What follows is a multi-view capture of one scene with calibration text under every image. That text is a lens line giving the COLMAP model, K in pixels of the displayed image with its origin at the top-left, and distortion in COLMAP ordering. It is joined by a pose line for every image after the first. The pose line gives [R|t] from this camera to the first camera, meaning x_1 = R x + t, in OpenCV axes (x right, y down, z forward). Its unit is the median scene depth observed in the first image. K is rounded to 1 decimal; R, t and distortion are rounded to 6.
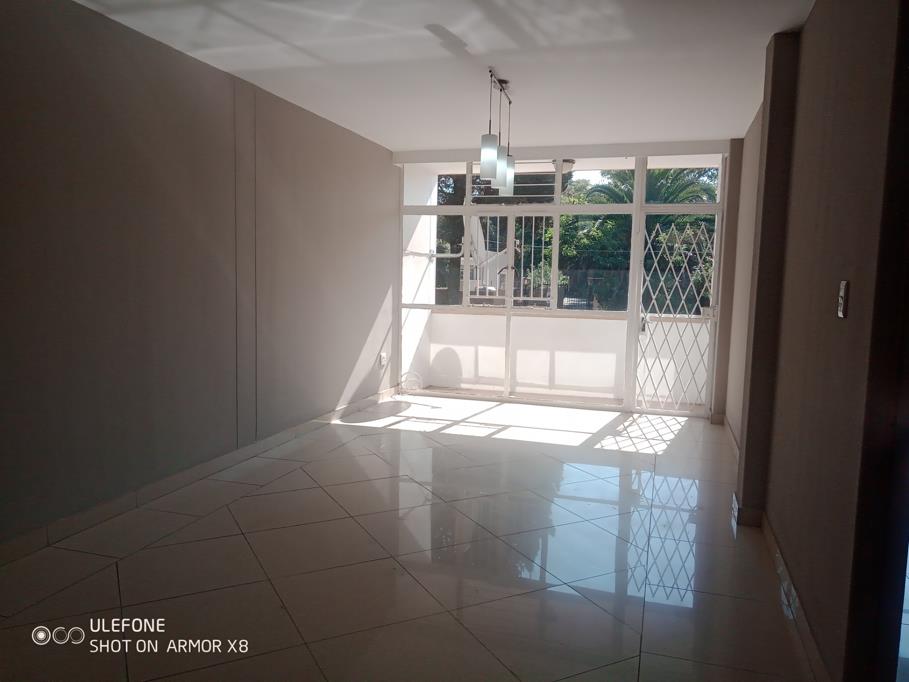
lens RADIAL K [[680.6, 0, 454.5], [0, 680.6, 341.0], [0, 0, 1]] dist [0.011043, 0.003767]
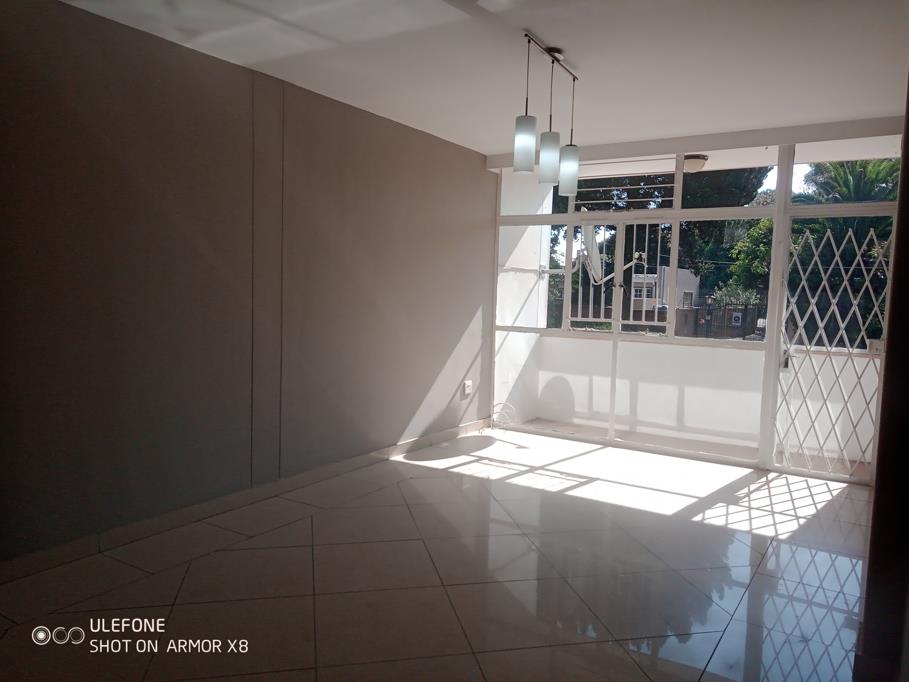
lens RADIAL K [[680.6, 0, 454.5], [0, 680.6, 341.0], [0, 0, 1]] dist [0.011043, 0.003767]
pose [[0.963576, 0.026025, -0.266164, 0.117653], [-0.032885, 0.999231, -0.021348, -0.015502], [0.265404, 0.029323, 0.963691, 0.144496]]
